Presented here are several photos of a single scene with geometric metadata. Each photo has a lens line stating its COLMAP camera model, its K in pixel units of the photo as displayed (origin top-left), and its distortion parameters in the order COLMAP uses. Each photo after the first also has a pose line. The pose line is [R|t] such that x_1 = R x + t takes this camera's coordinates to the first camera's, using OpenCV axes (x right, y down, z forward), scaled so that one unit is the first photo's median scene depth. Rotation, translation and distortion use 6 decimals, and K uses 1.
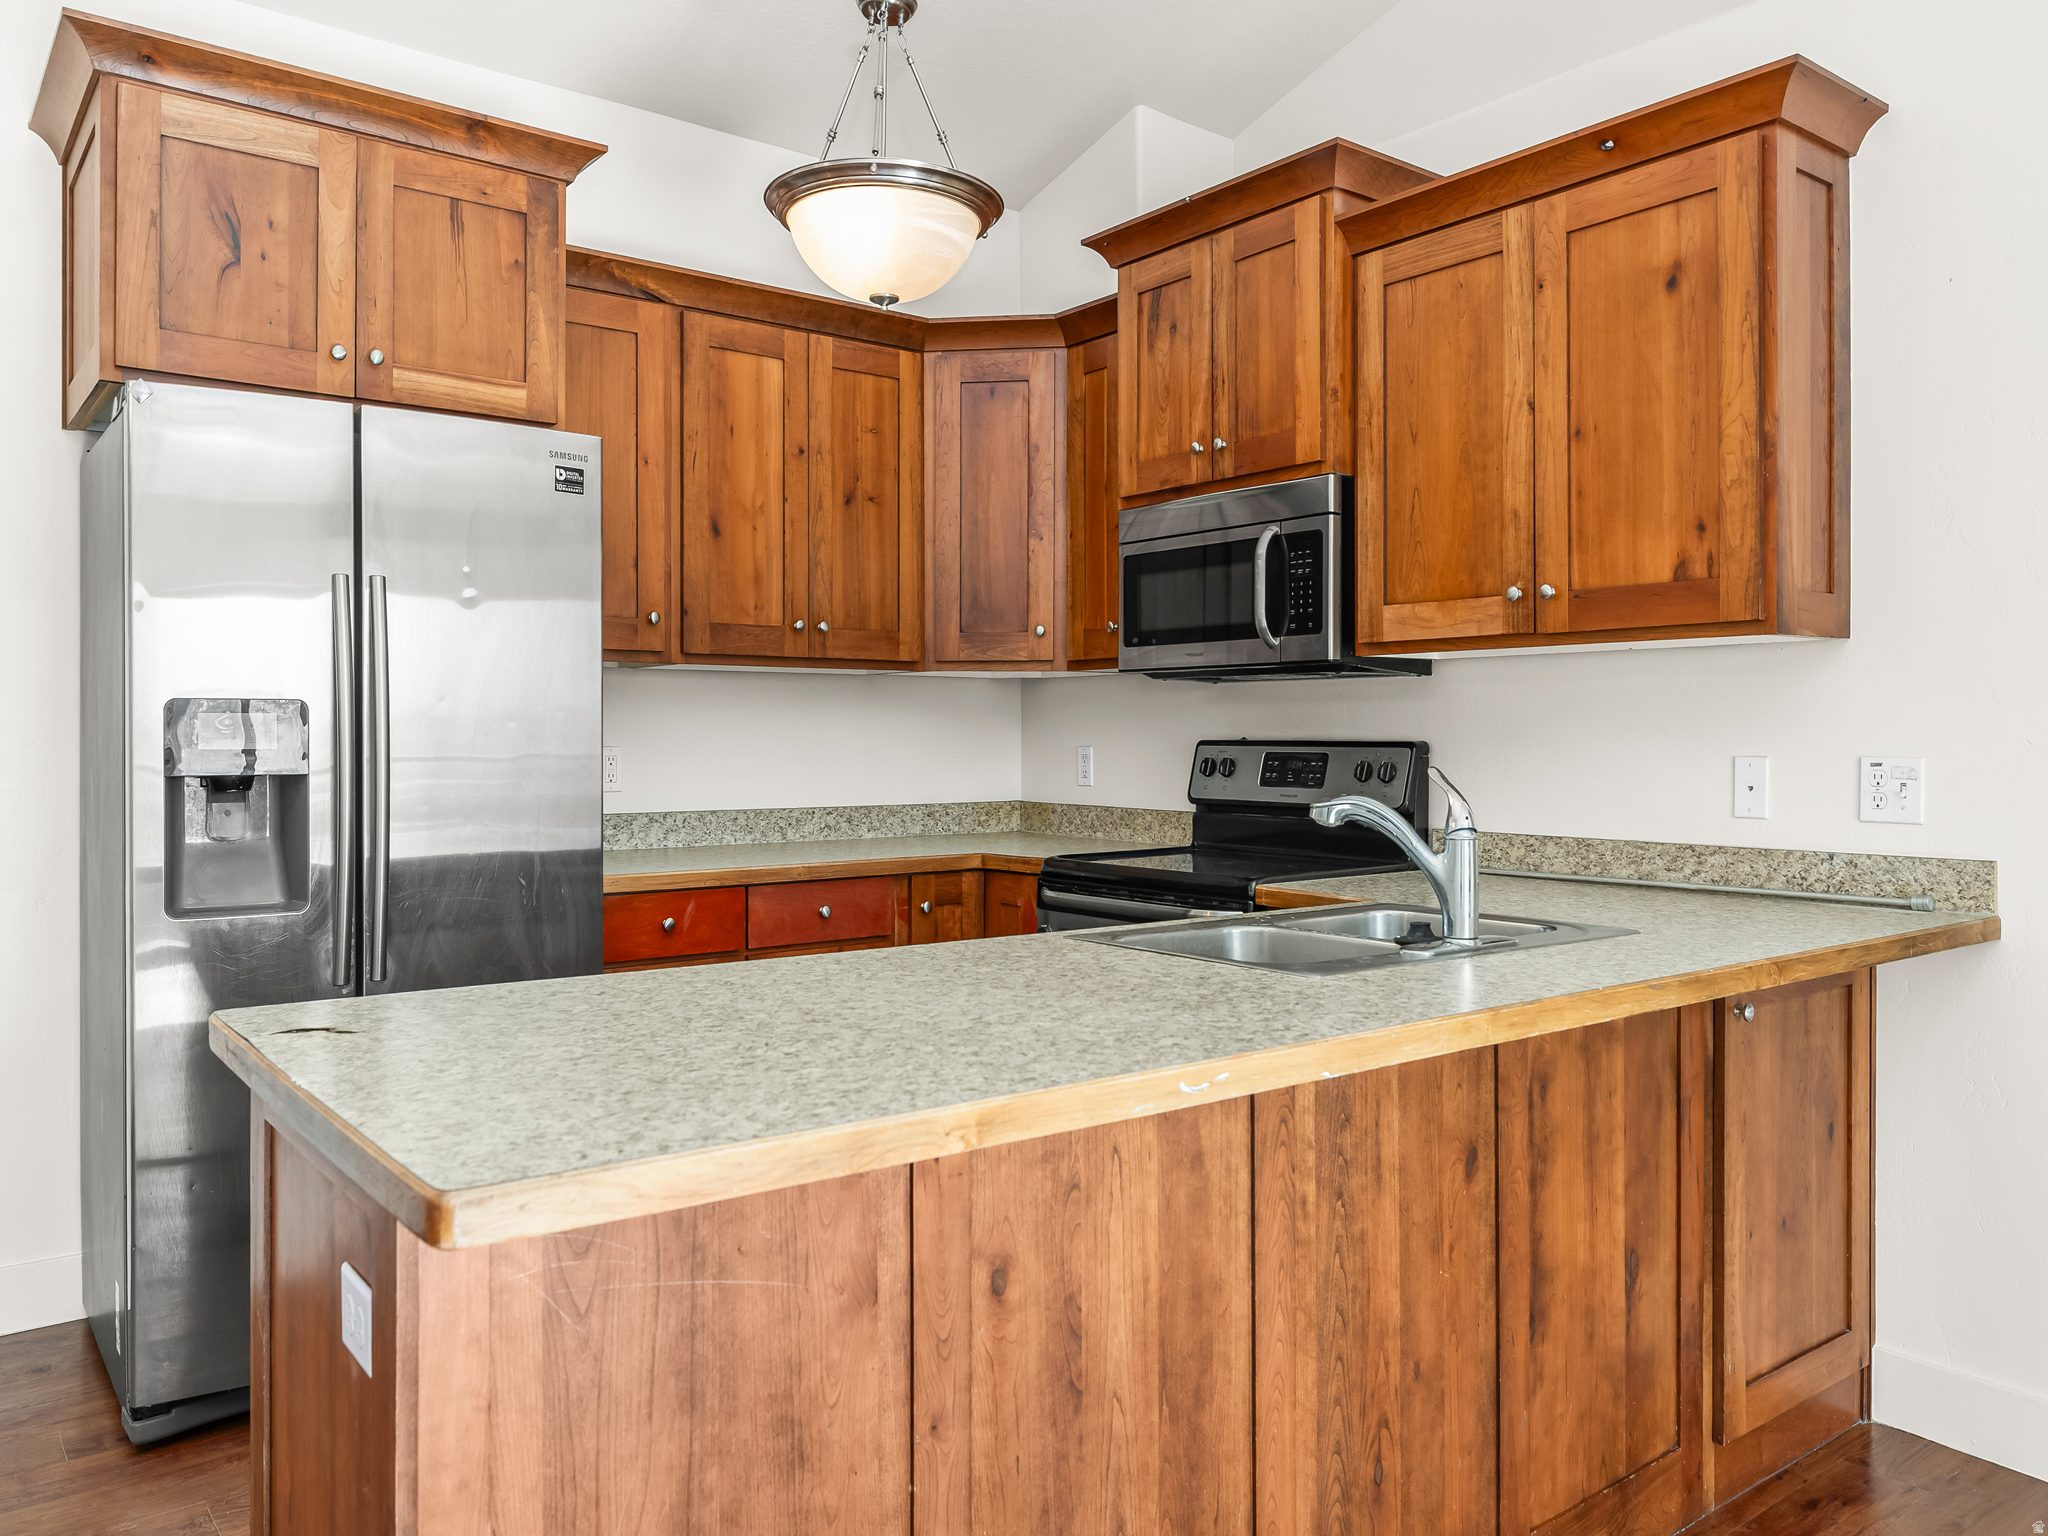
lens RADIAL K [[1496.0, 0, 972.6], [0, 1496.0, 735.0], [0, 0, 1]] dist [-0.003444, 0.004938]
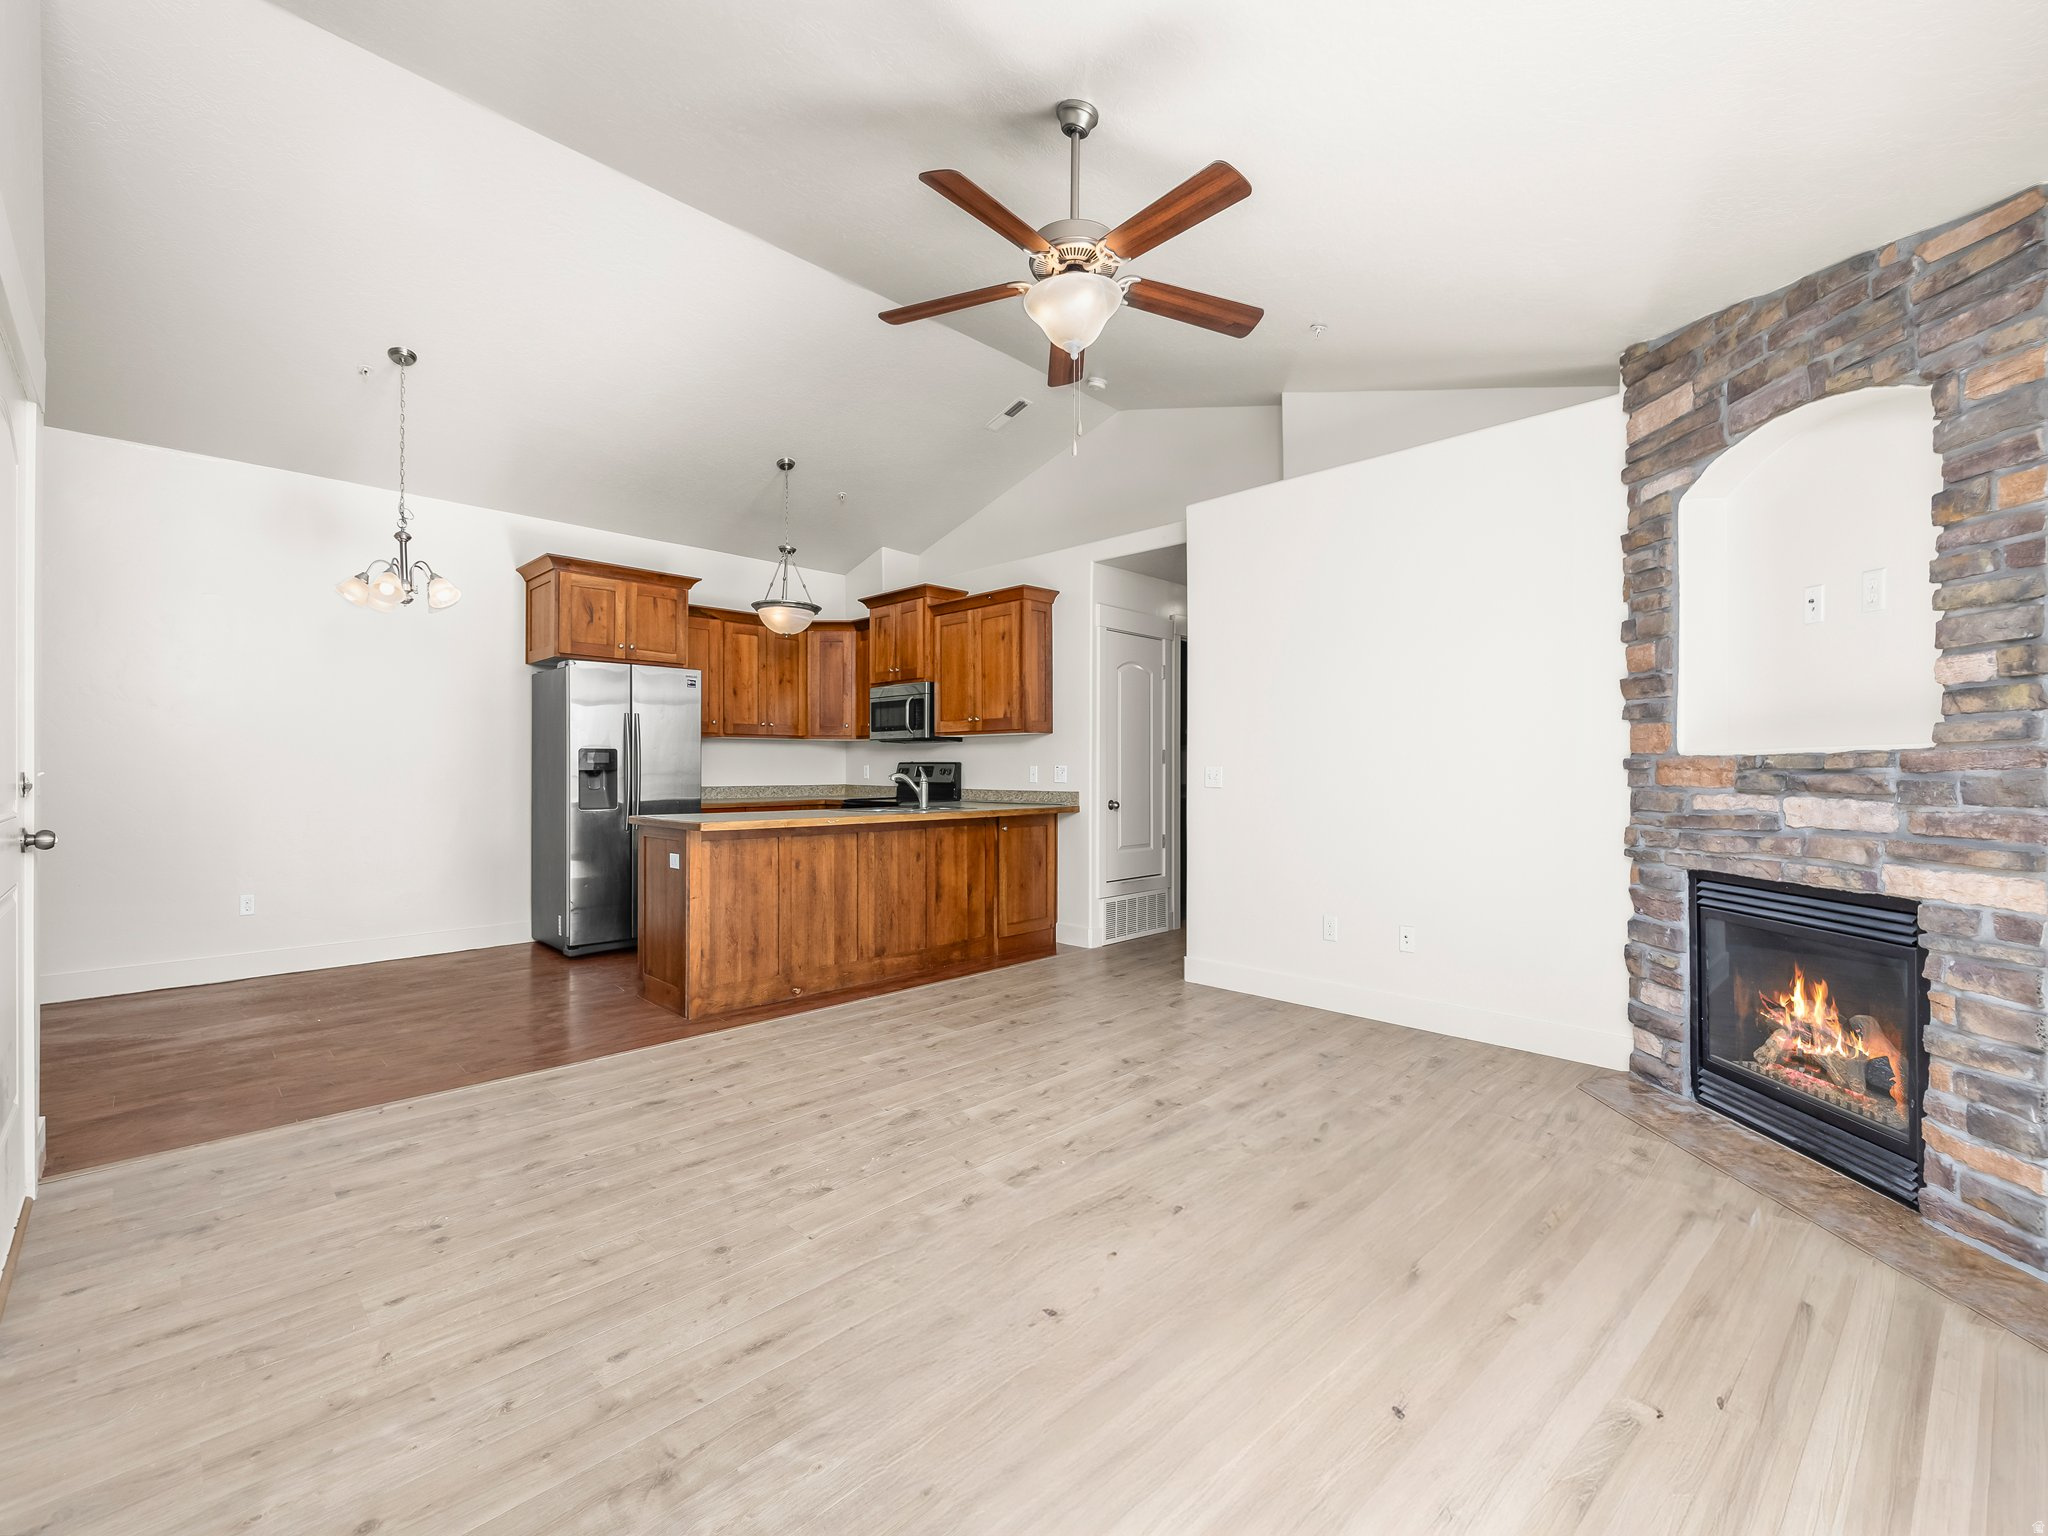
lens RADIAL K [[874.8, 0, 991.2], [0, 874.8, 764.8], [0, 0, 1]] dist [-0.000235, 0.000162]
pose [[0.992155, -0.000783, 0.125014, 0.156925], [0.001154, 0.999995, -0.002893, 0.018640], [-0.125011, 0.003014, 0.992151, -1.064171]]
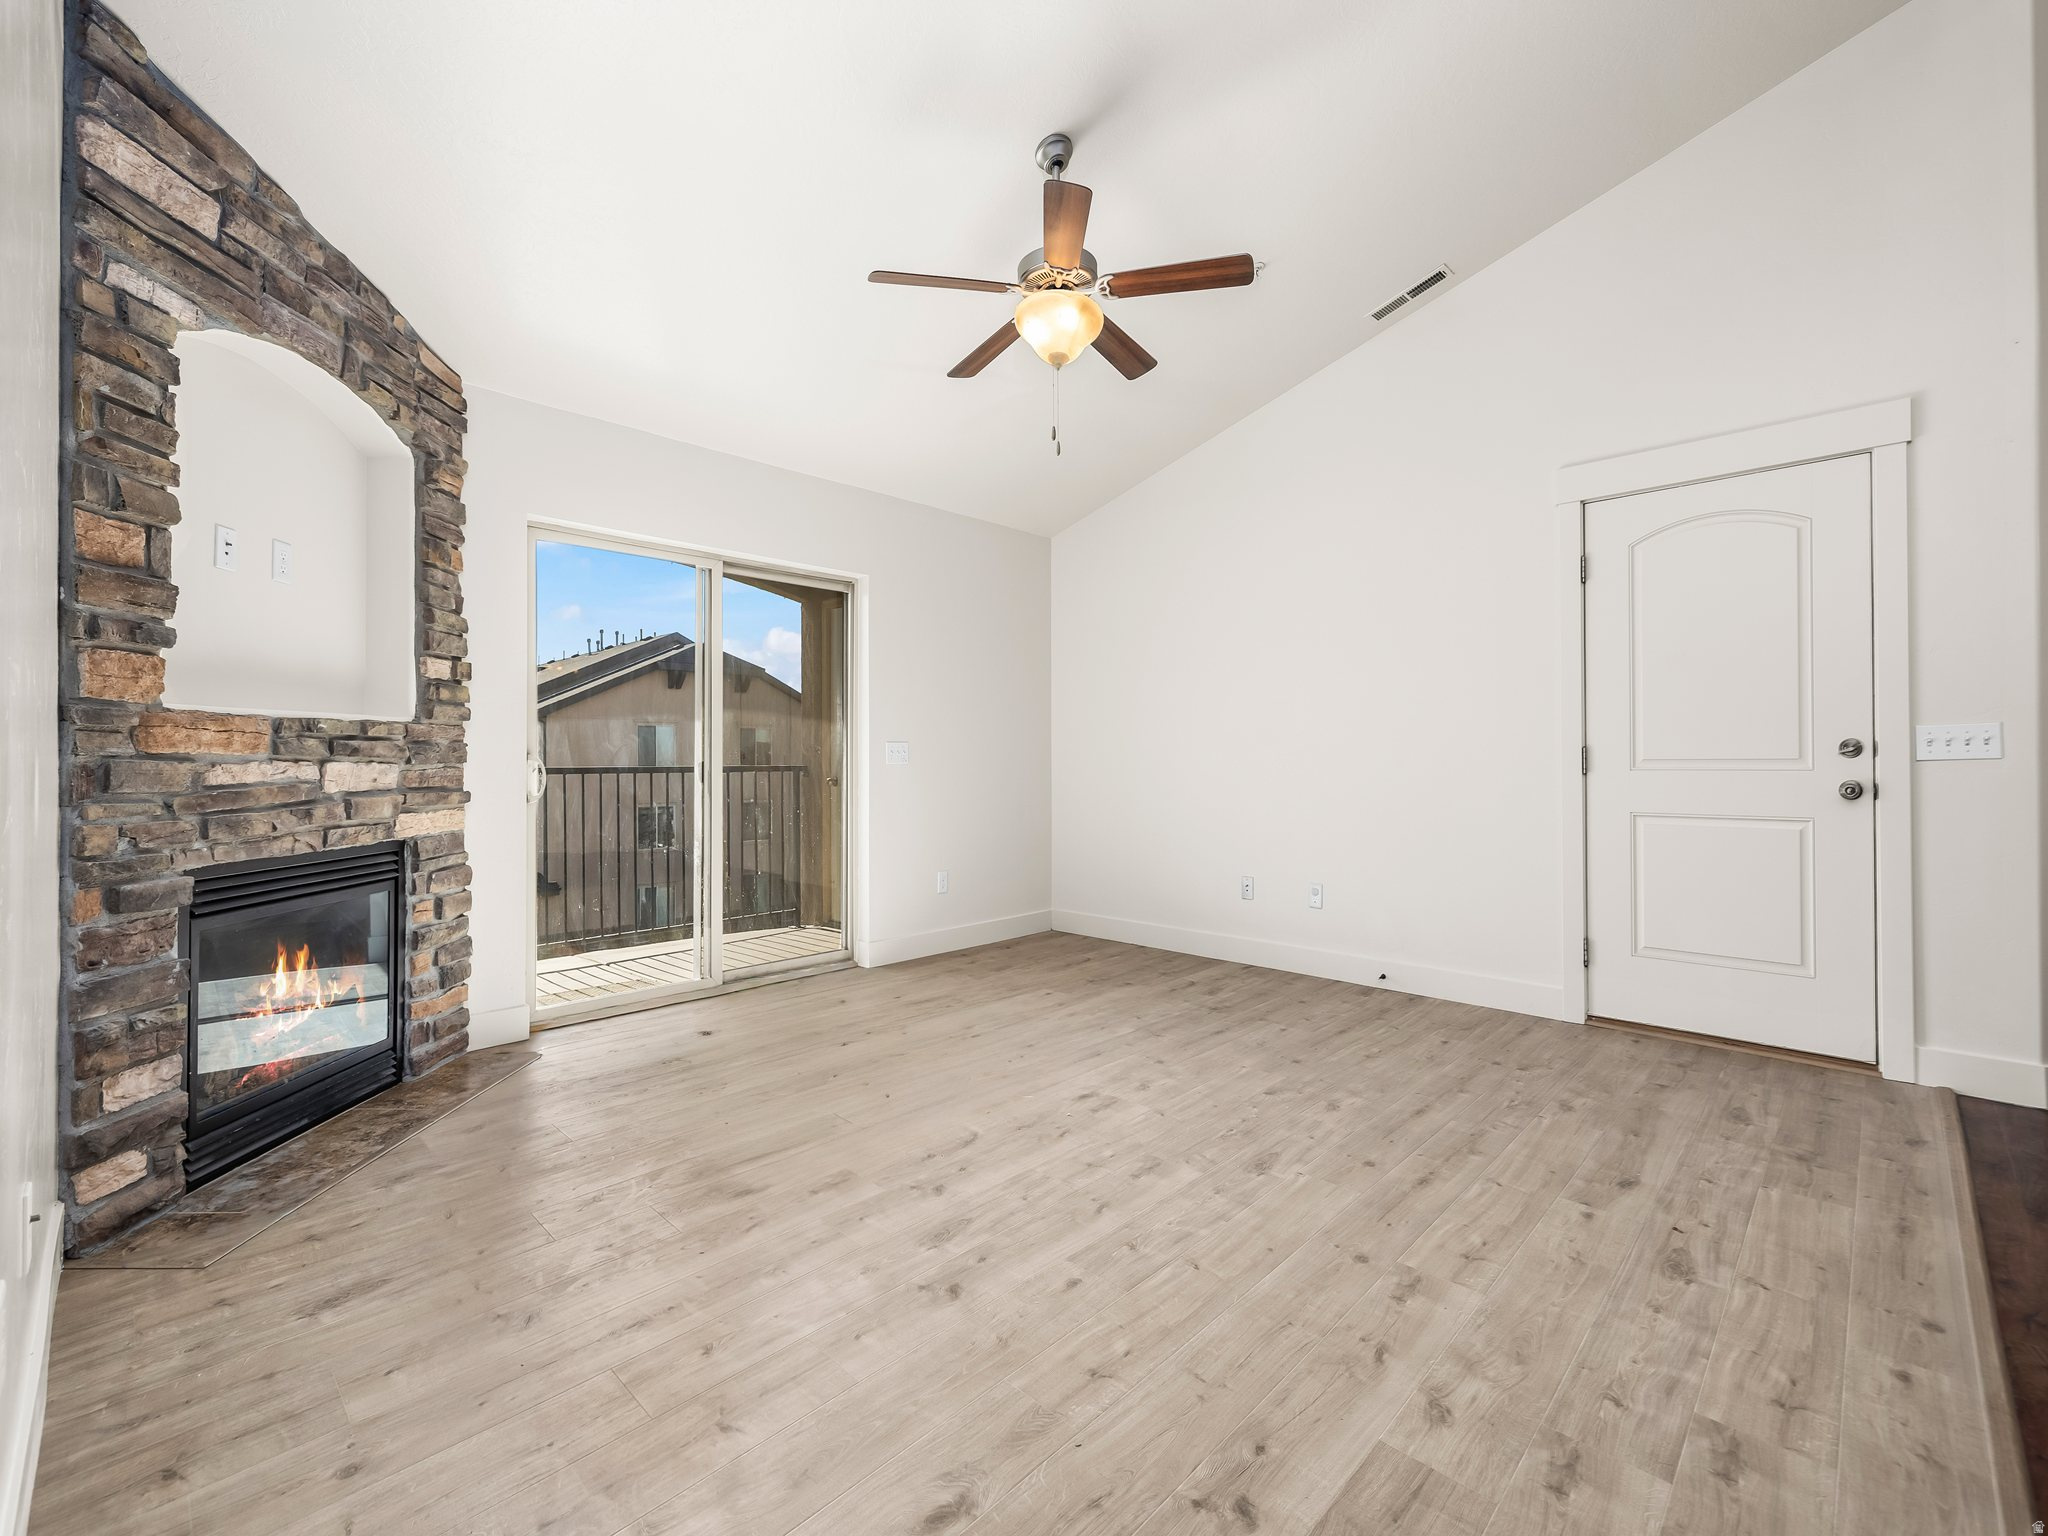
lens RADIAL K [[872.5, 0, 984.9], [0, 872.5, 756.6], [0, 0, 1]] dist [0.001051, -0.000383]
pose [[-0.991744, -0.001257, -0.128228, 0.553334], [-0.000210, 0.999967, -0.008173, 0.052277], [0.128233, -0.008079, -0.991711, 0.747232]]
